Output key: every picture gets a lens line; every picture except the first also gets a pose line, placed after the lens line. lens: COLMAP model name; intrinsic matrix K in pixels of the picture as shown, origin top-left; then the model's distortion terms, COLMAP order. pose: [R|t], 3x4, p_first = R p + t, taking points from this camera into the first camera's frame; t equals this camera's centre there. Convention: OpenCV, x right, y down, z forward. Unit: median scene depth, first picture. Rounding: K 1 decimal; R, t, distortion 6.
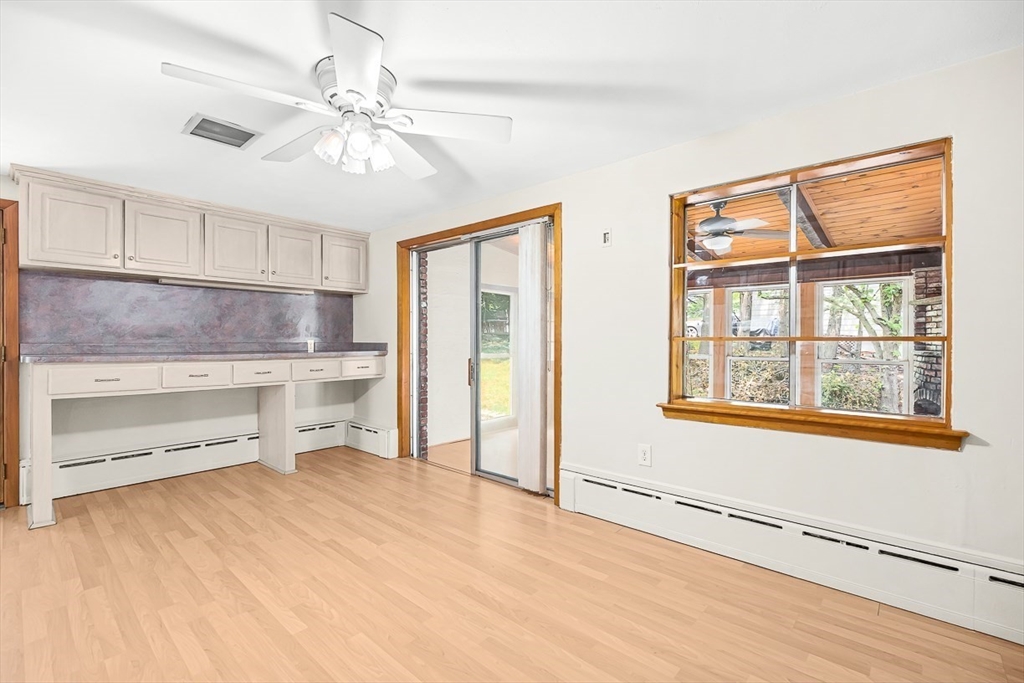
lens RADIAL K [[460.0, 0, 516.2], [0, 460.0, 339.3], [0, 0, 1]] dist [-0.000776, 0.000070]
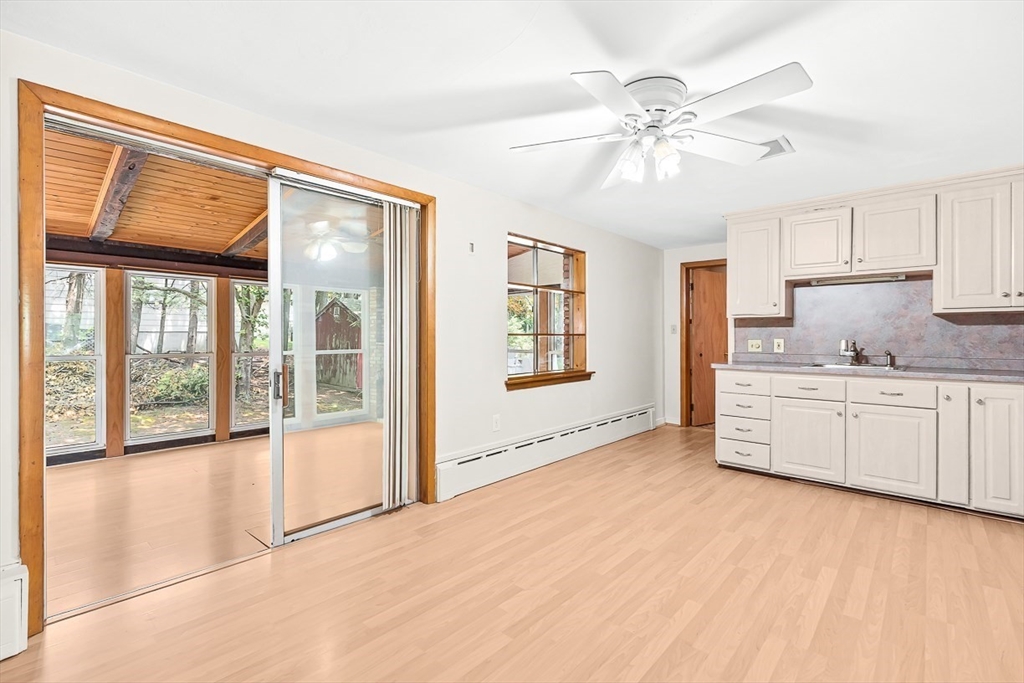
lens RADIAL K [[460.0, 0, 516.2], [0, 460.0, 339.3], [0, 0, 1]] dist [-0.000776, 0.000070]
pose [[-0.001881, -0.007731, 0.999968, -1.187846], [-0.000694, 0.999970, 0.007730, 0.003033], [-0.999998, -0.000679, -0.001886, 1.092605]]
